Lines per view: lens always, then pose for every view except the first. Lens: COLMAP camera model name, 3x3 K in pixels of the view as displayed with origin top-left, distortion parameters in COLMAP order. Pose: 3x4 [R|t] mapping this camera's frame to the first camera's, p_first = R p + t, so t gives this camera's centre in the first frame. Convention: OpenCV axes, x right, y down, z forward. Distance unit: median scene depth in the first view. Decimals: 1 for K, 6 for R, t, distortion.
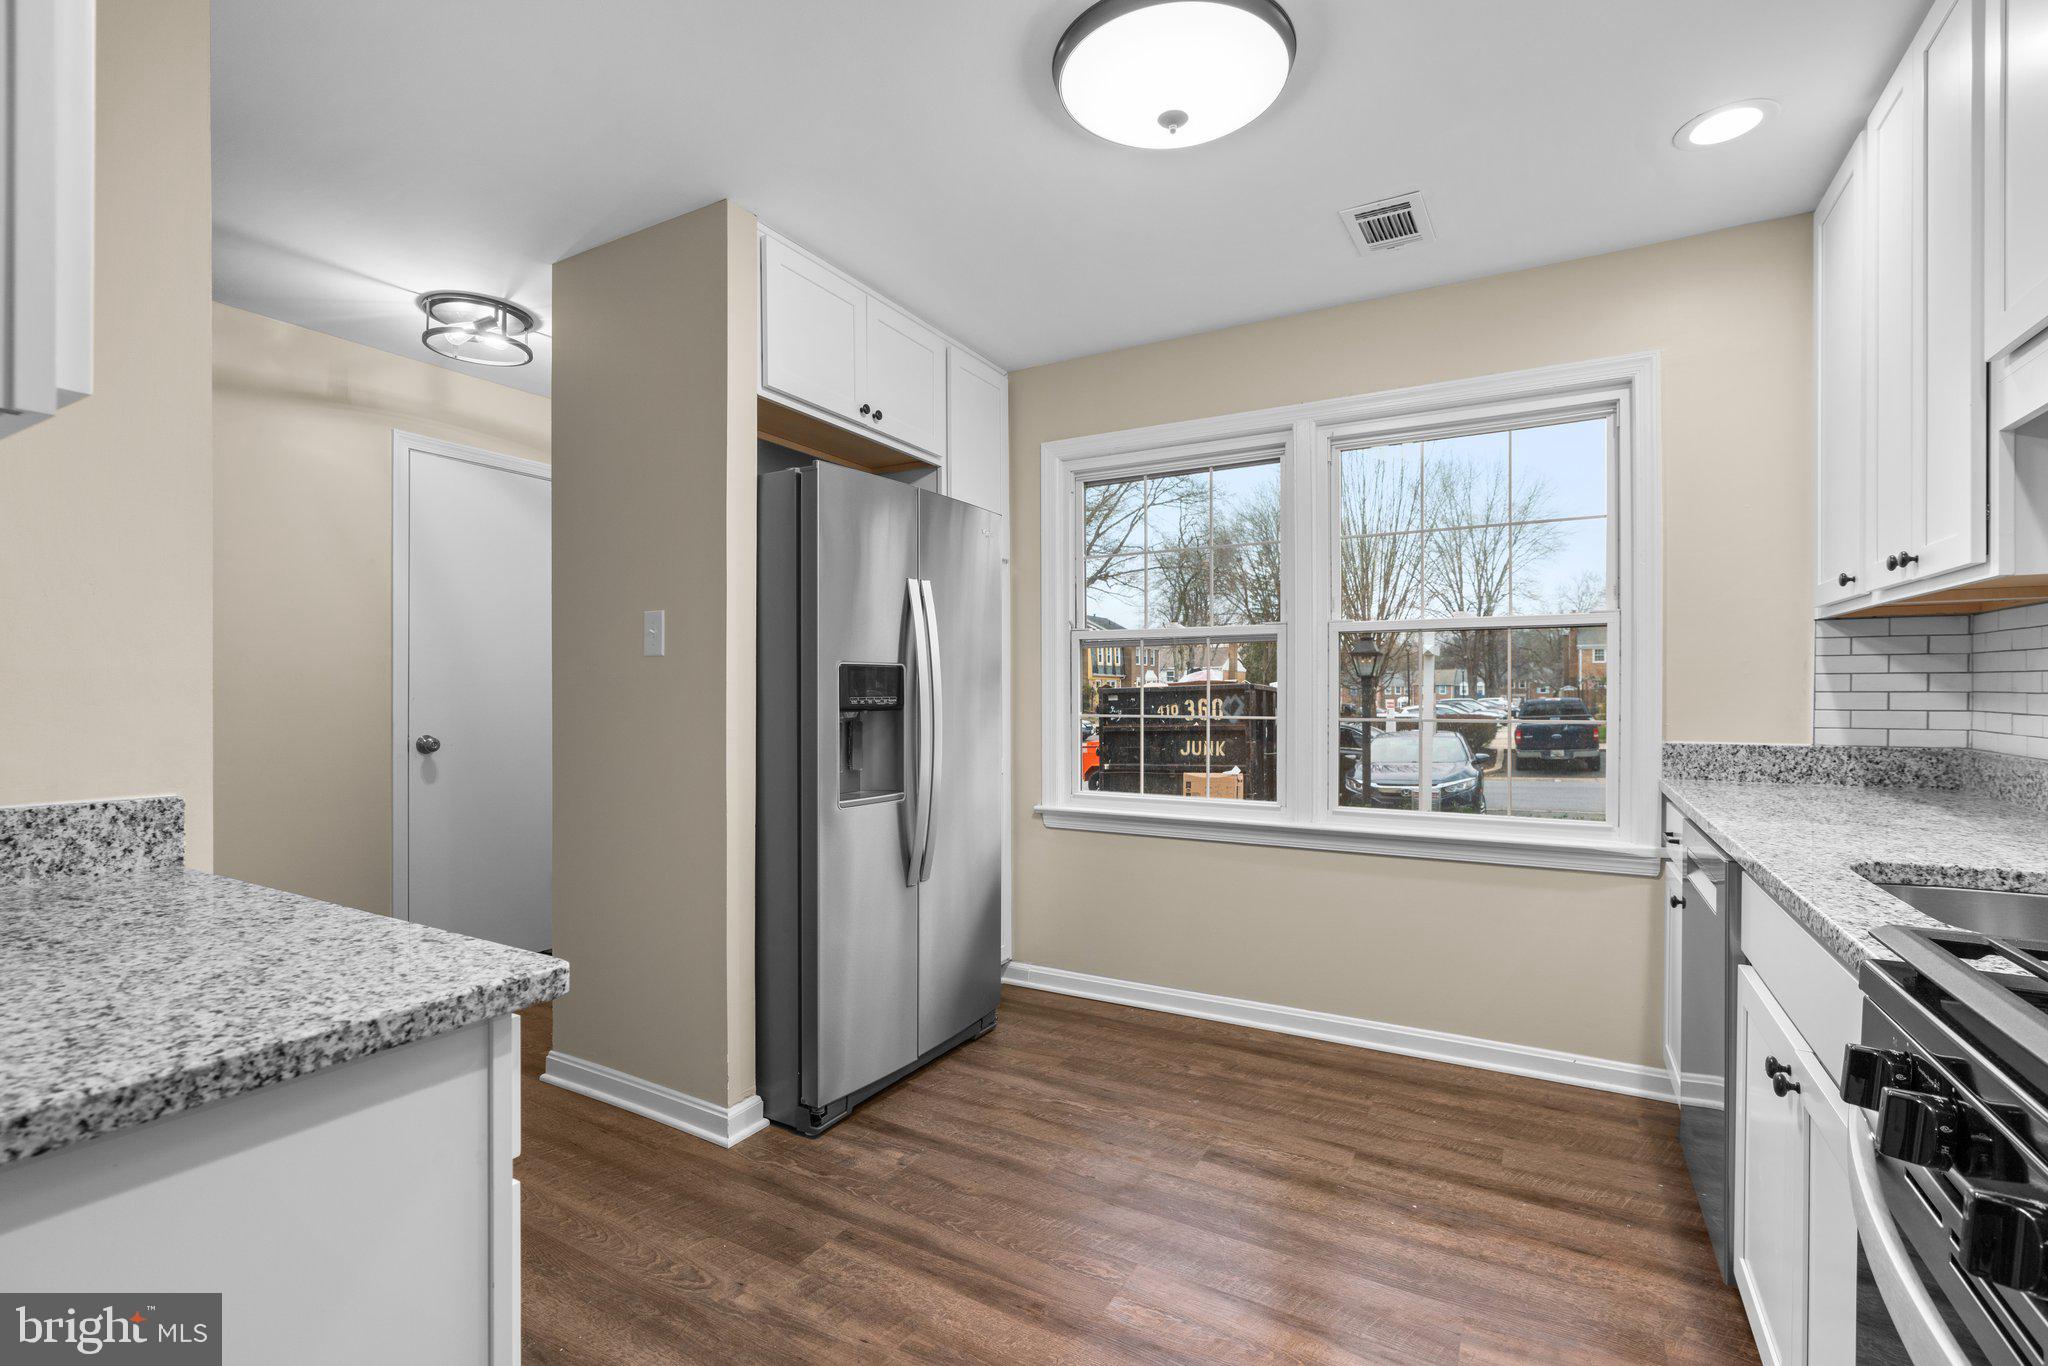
lens RADIAL K [[914.2, 0, 1014.6], [0, 914.2, 686.7], [0, 0, 1]] dist [-0.015209, 0.005534]
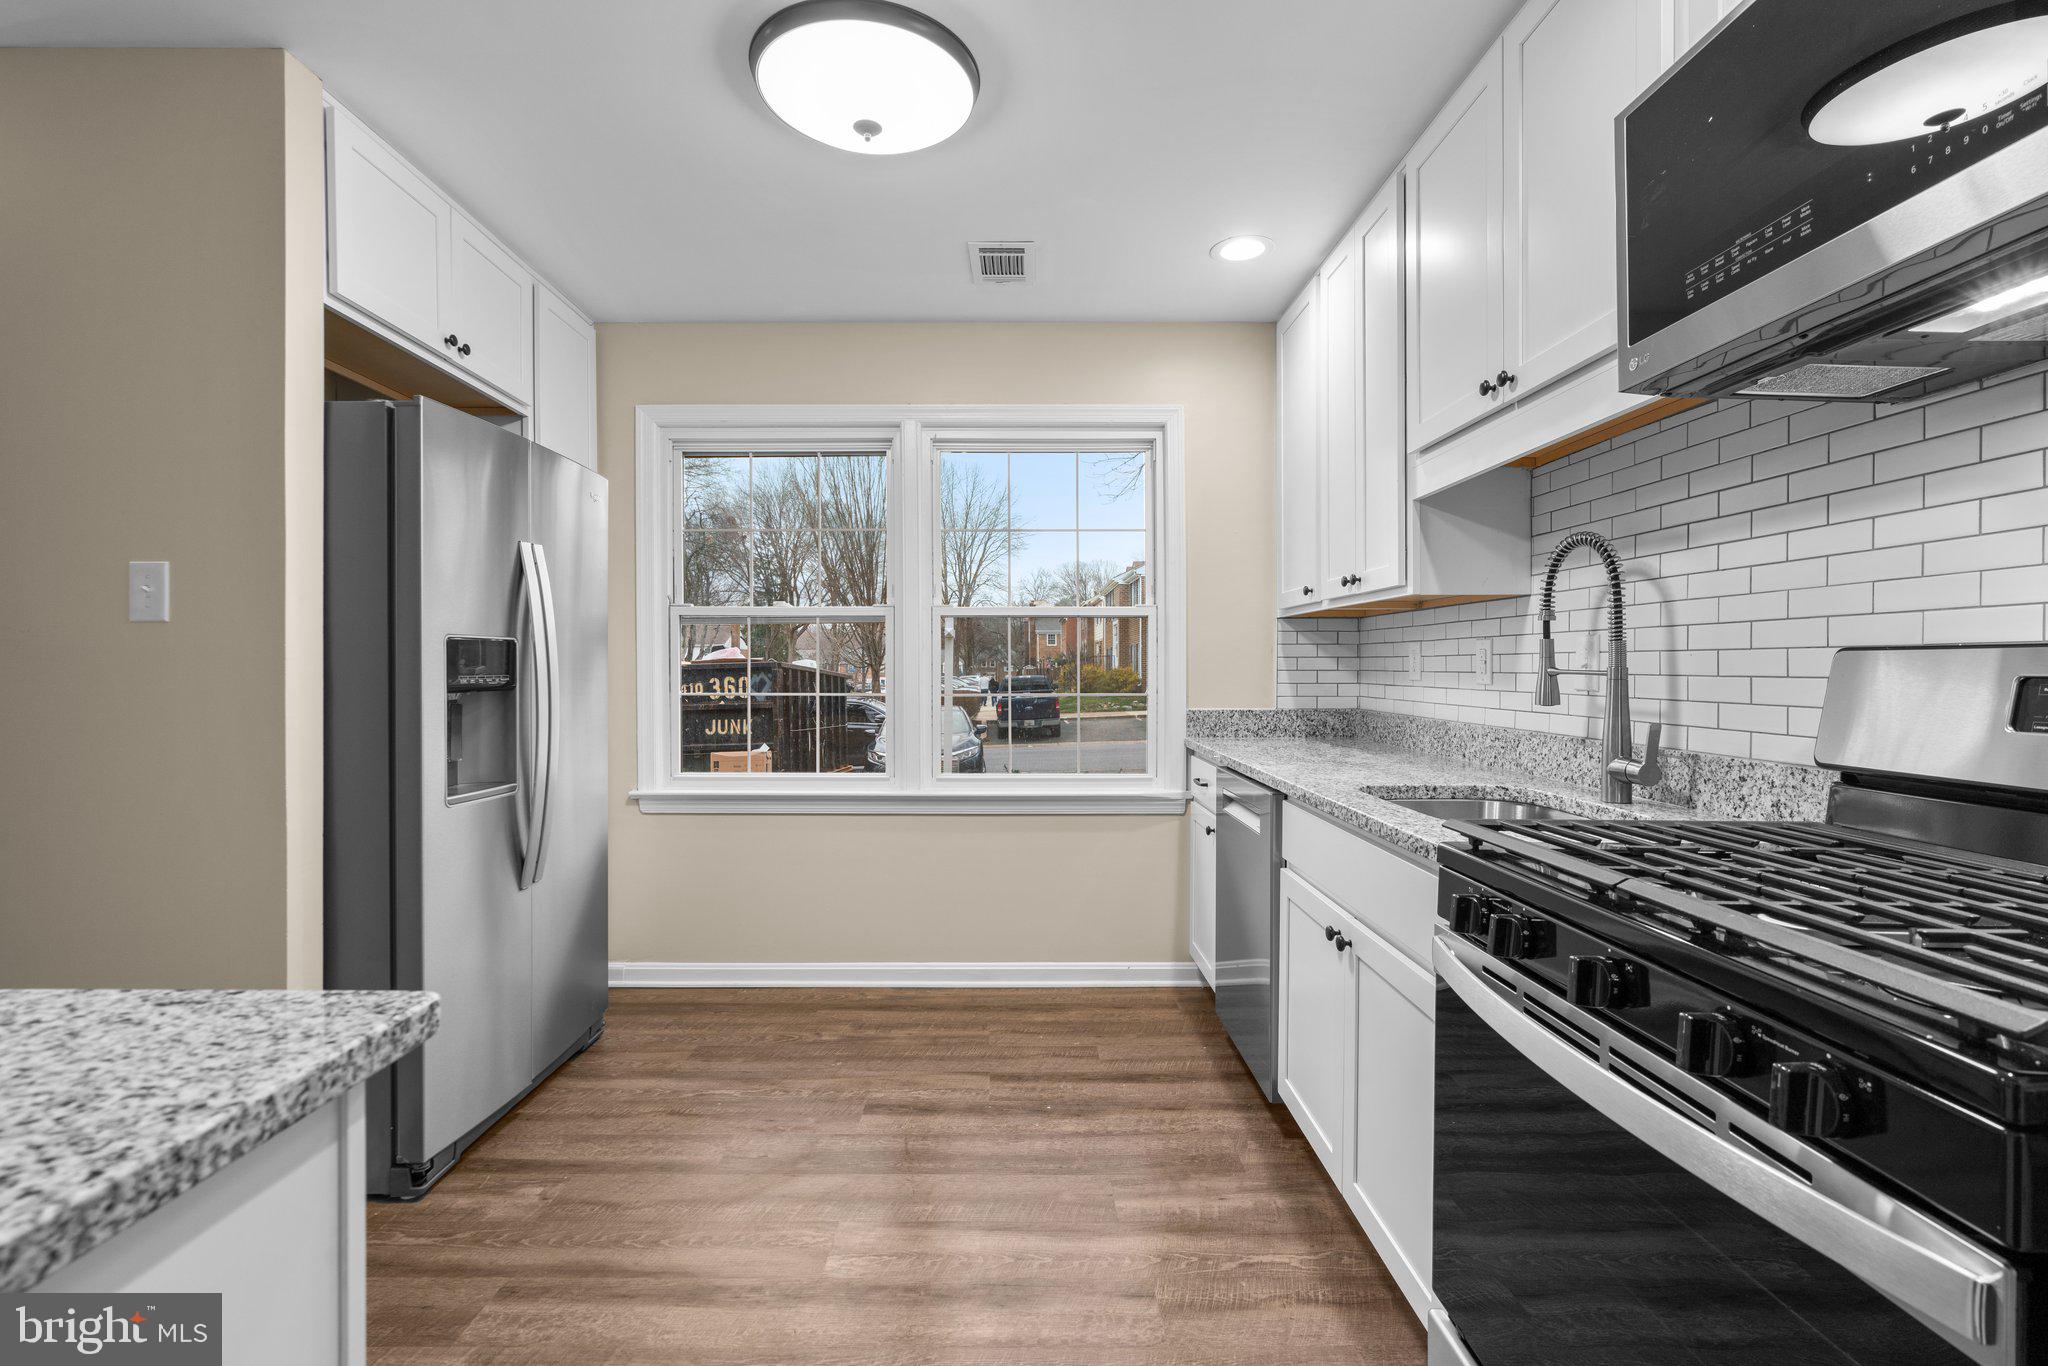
lens RADIAL K [[914.2, 0, 993.2], [0, 914.2, 663.2], [0, 0, 1]] dist [-0.015209, 0.005534]
pose [[0.868081, 0.004290, 0.496404, -0.175962], [-0.003402, 0.999991, -0.002694, 0.000108], [-0.496410, 0.000650, 0.868088, 0.008523]]
